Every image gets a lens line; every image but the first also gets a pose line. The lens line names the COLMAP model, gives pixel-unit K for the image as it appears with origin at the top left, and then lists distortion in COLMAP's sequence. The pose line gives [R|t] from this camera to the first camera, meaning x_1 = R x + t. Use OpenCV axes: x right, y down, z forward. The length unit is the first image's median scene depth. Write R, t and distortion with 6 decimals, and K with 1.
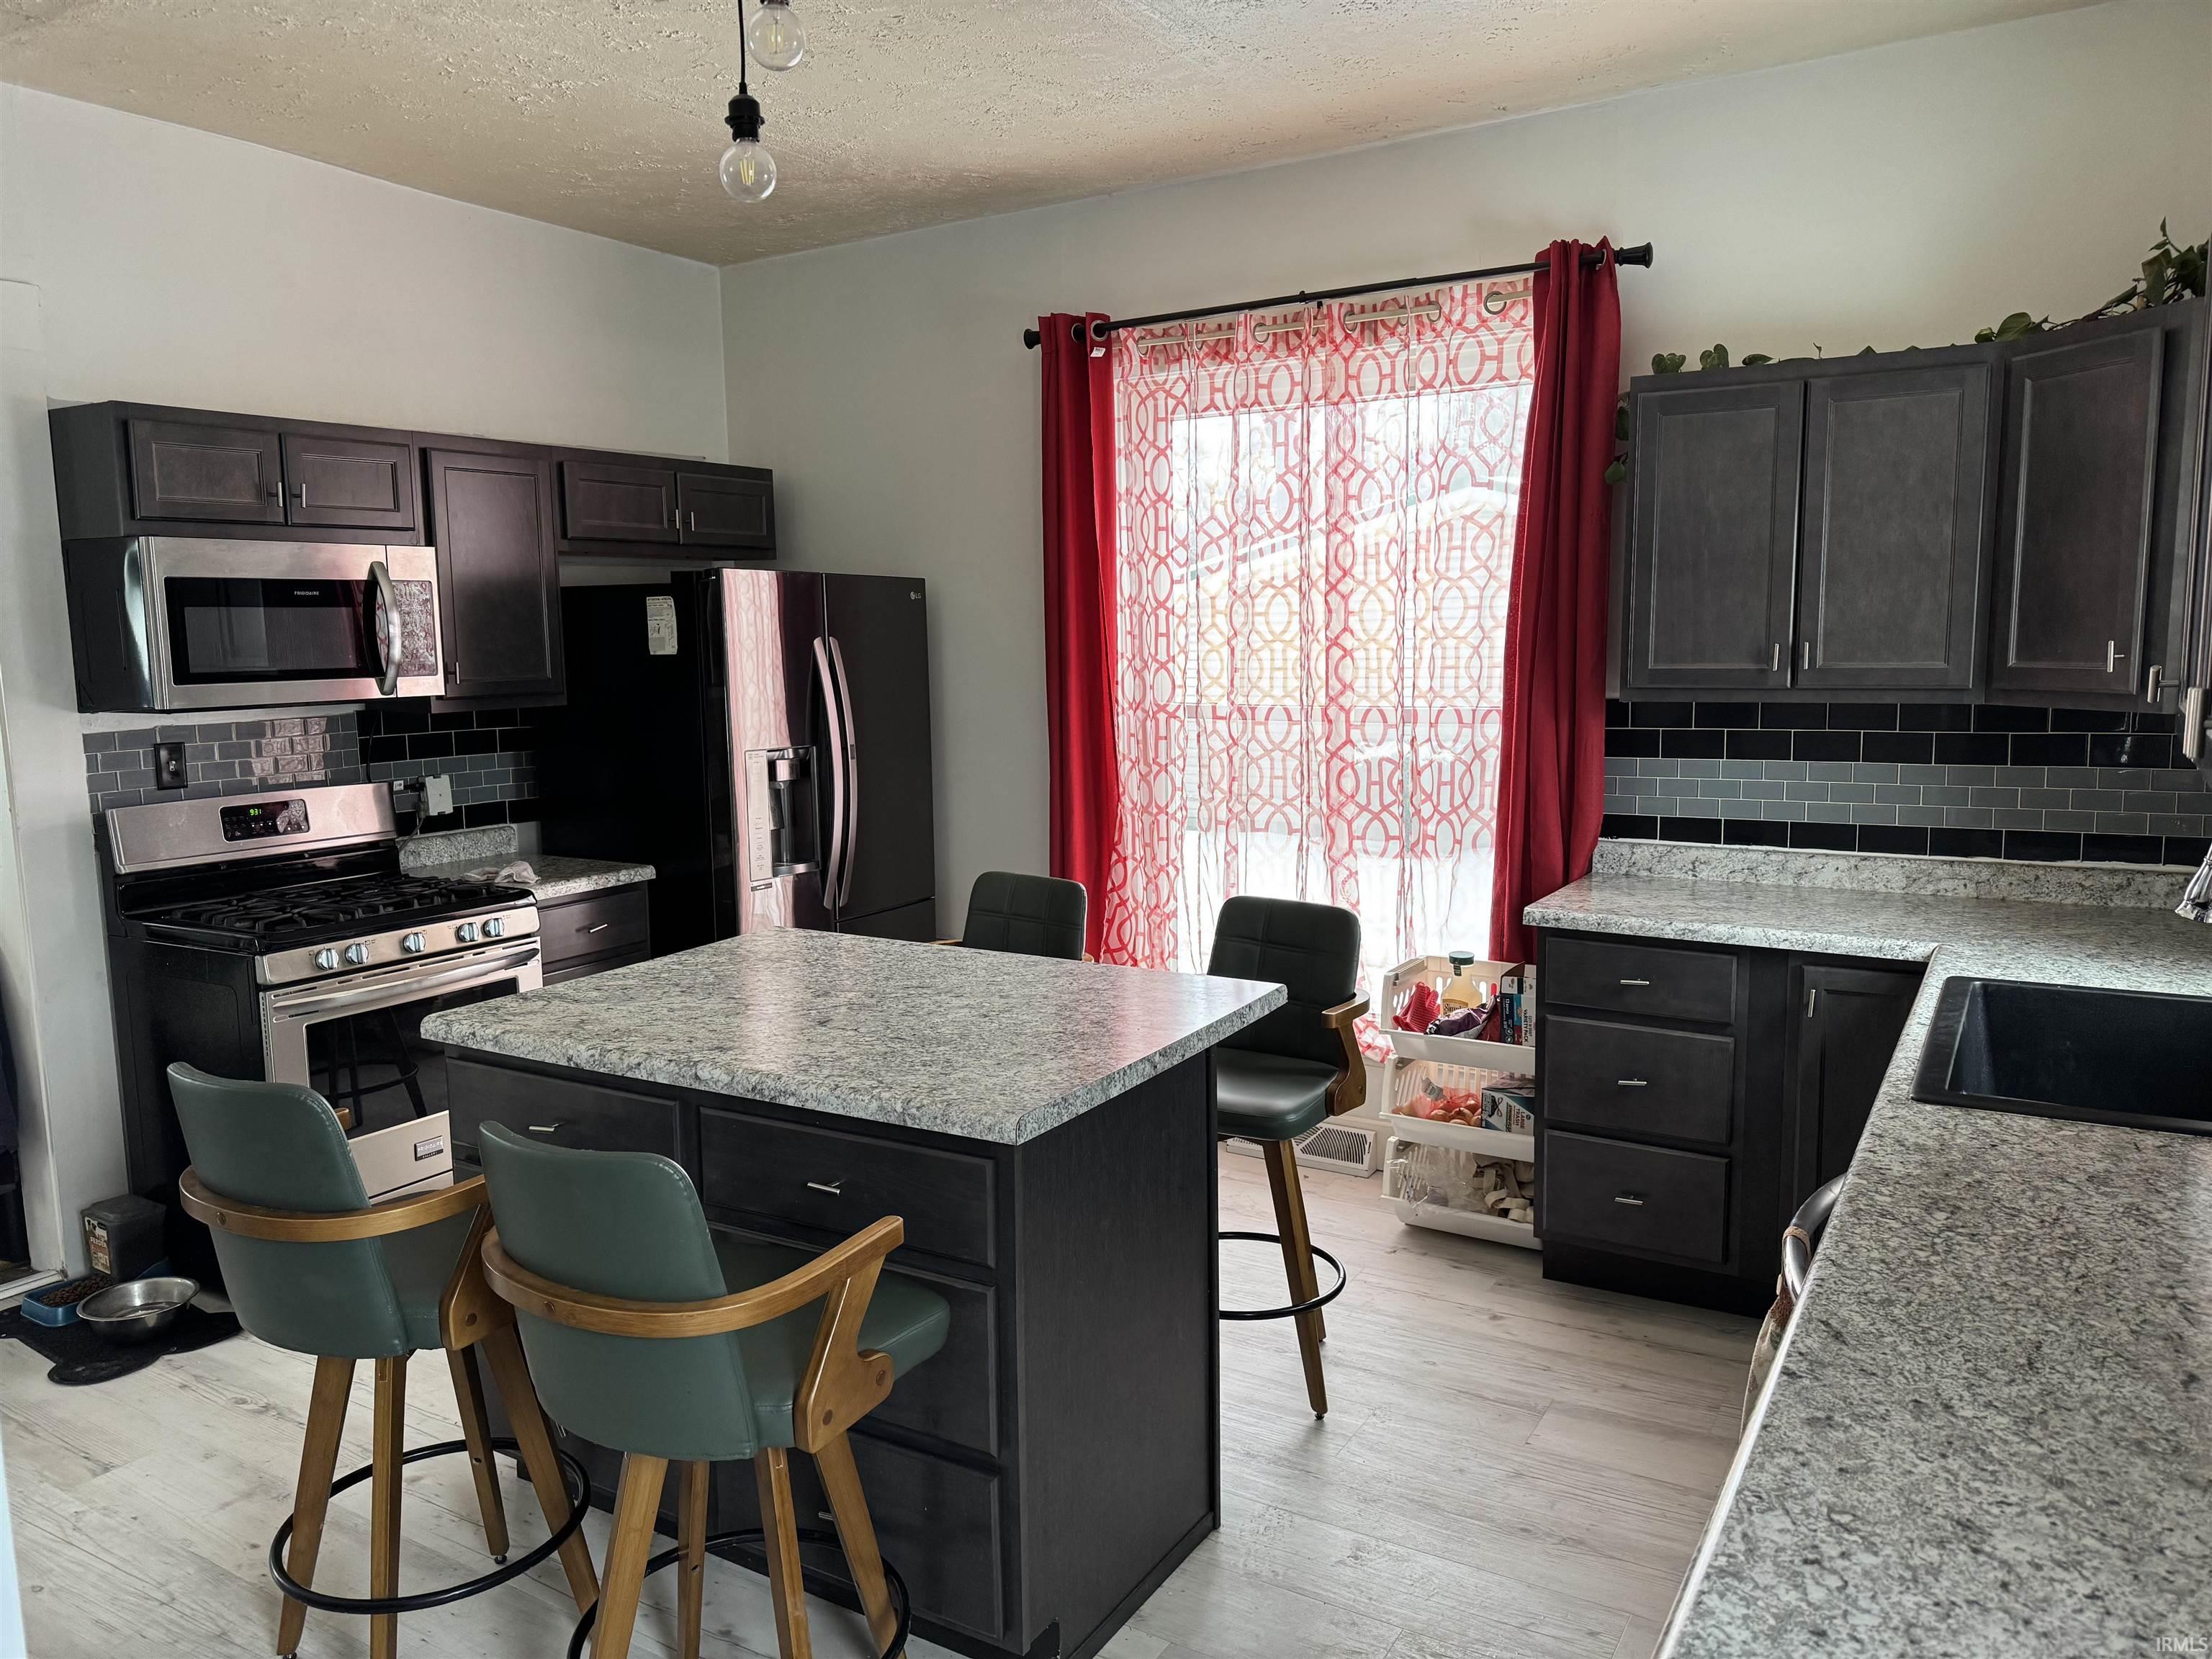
lens RADIAL K [[1577.4, 0, 1086.8], [0, 1577.4, 831.4], [0, 0, 1]] dist [0.042387, -0.017918]
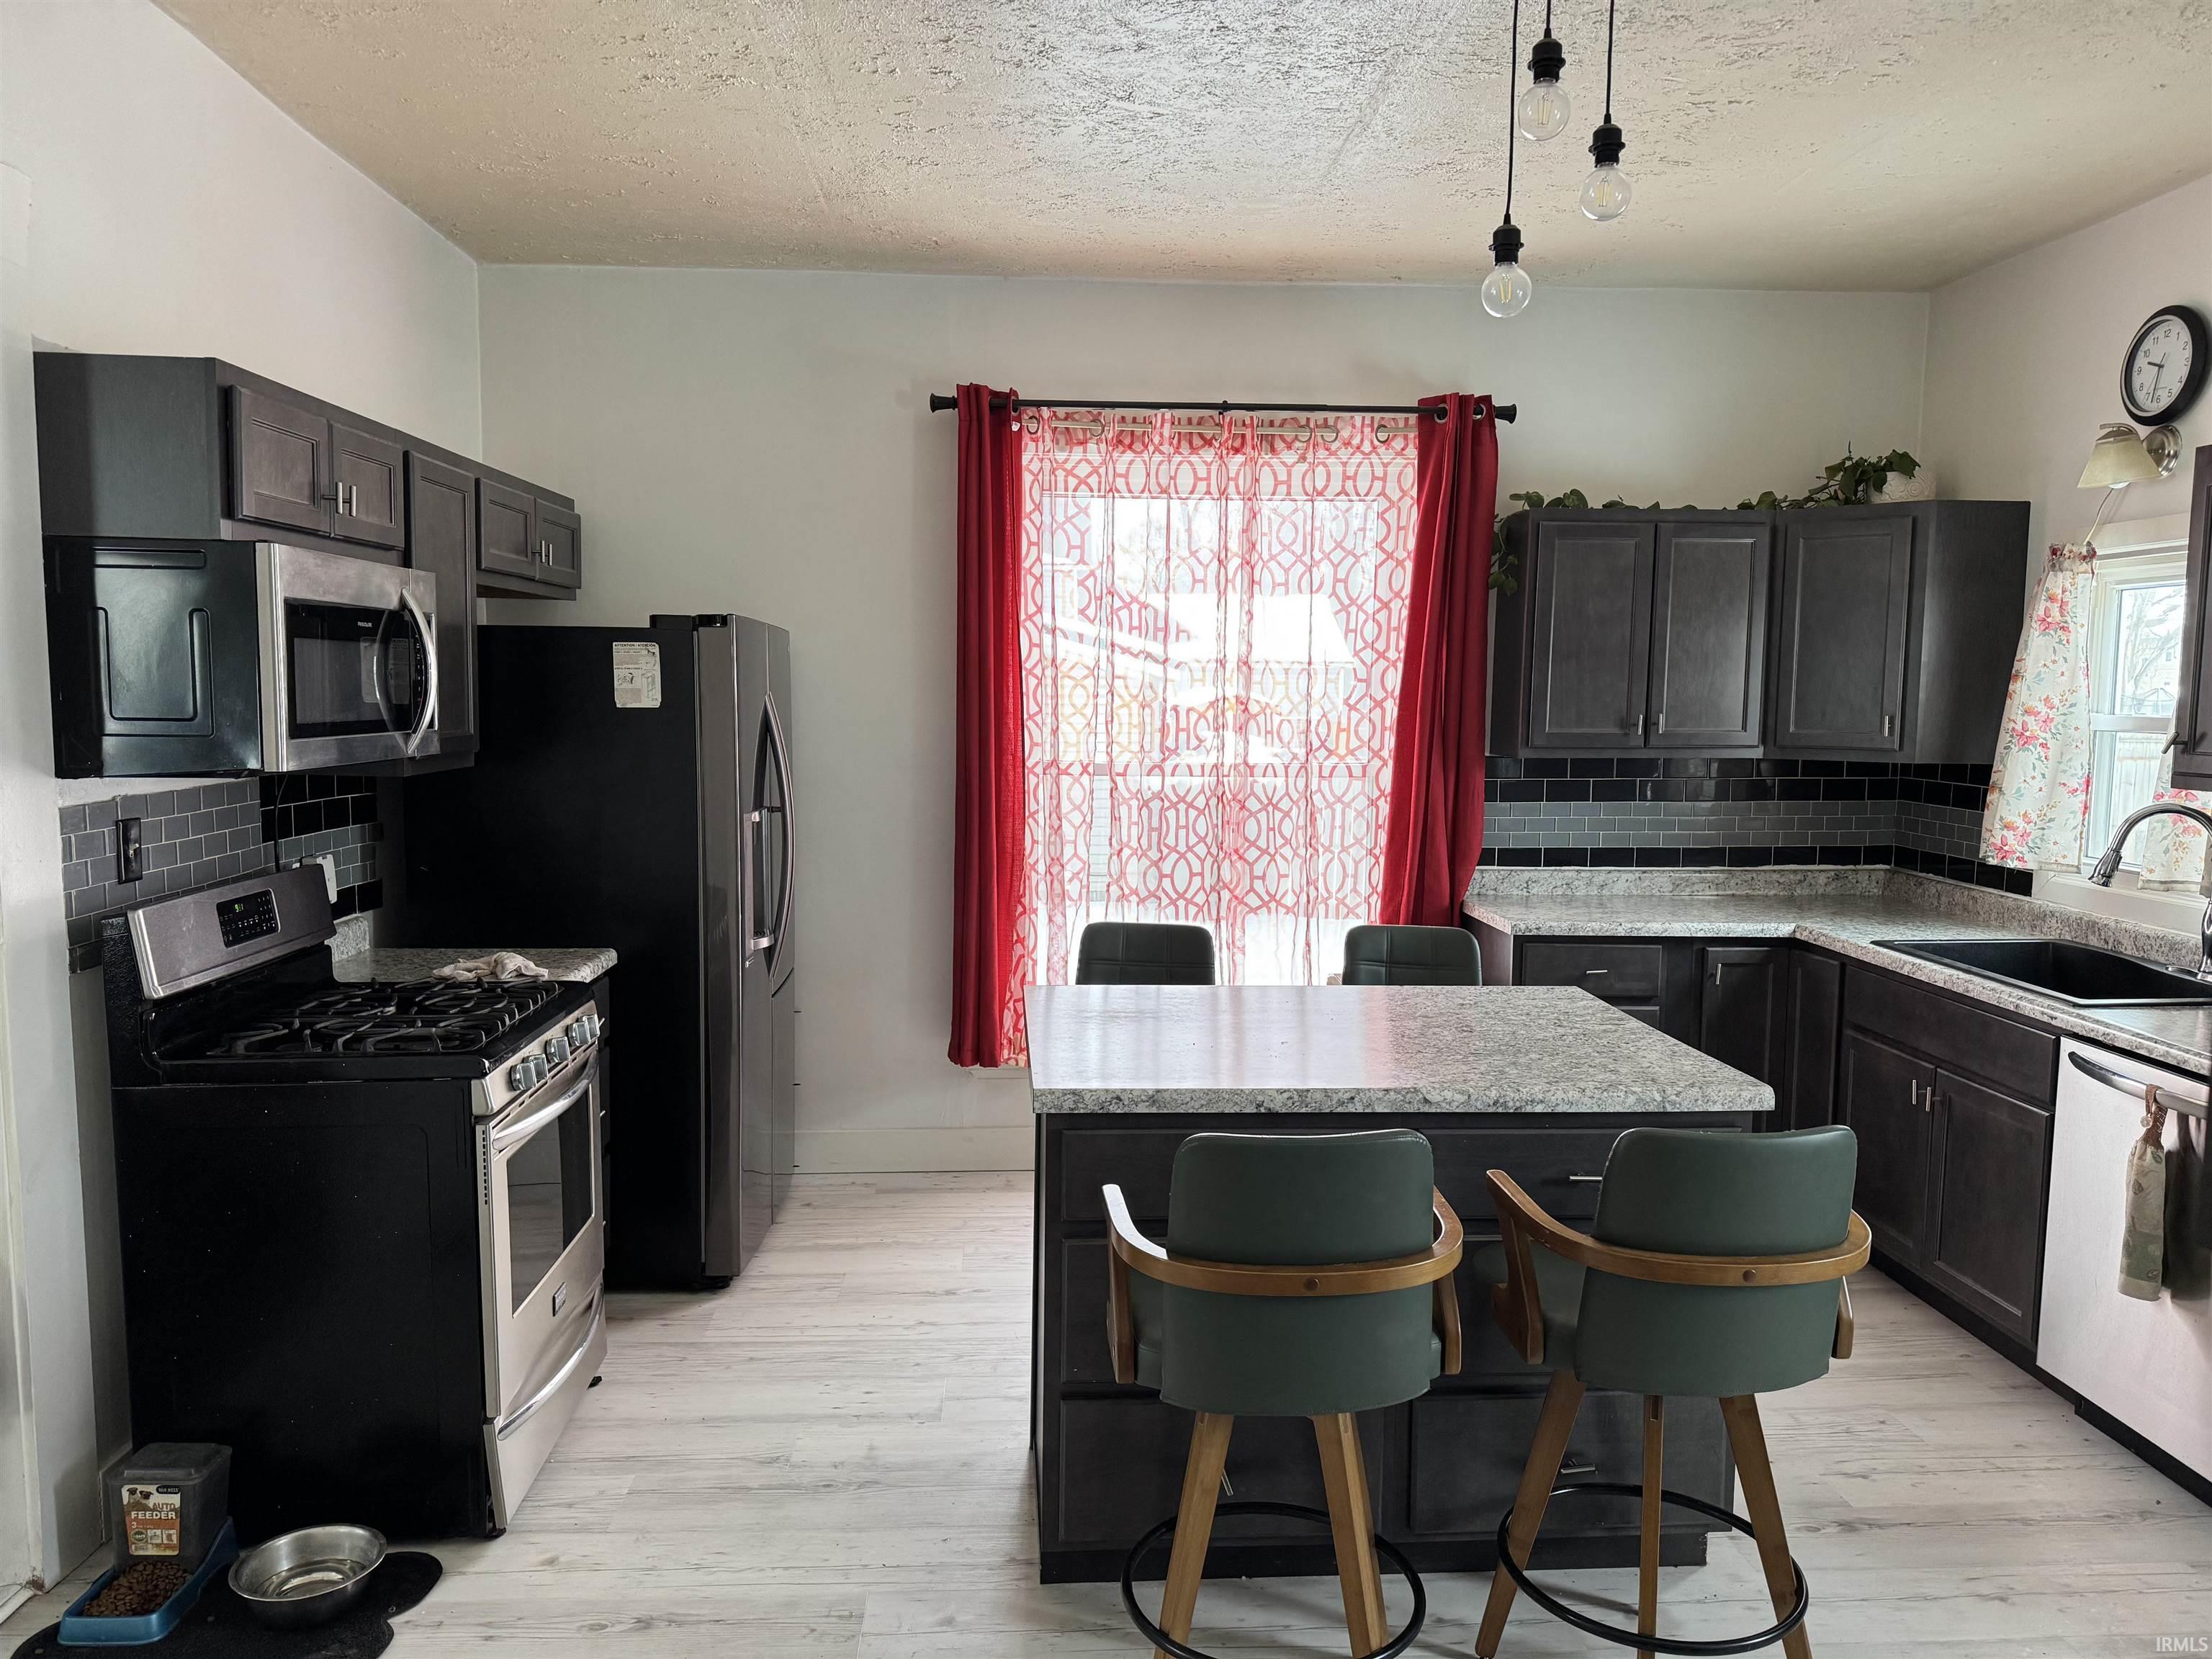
lens RADIAL K [[1577.4, 0, 1096.1], [0, 1577.4, 830.6], [0, 0, 1]] dist [0.042387, -0.017918]
pose [[0.816514, -0.028419, 0.576626, -0.637425], [0.050572, 0.998469, -0.022402, -0.010922], [-0.575107, 0.047453, 0.816701, 0.143762]]
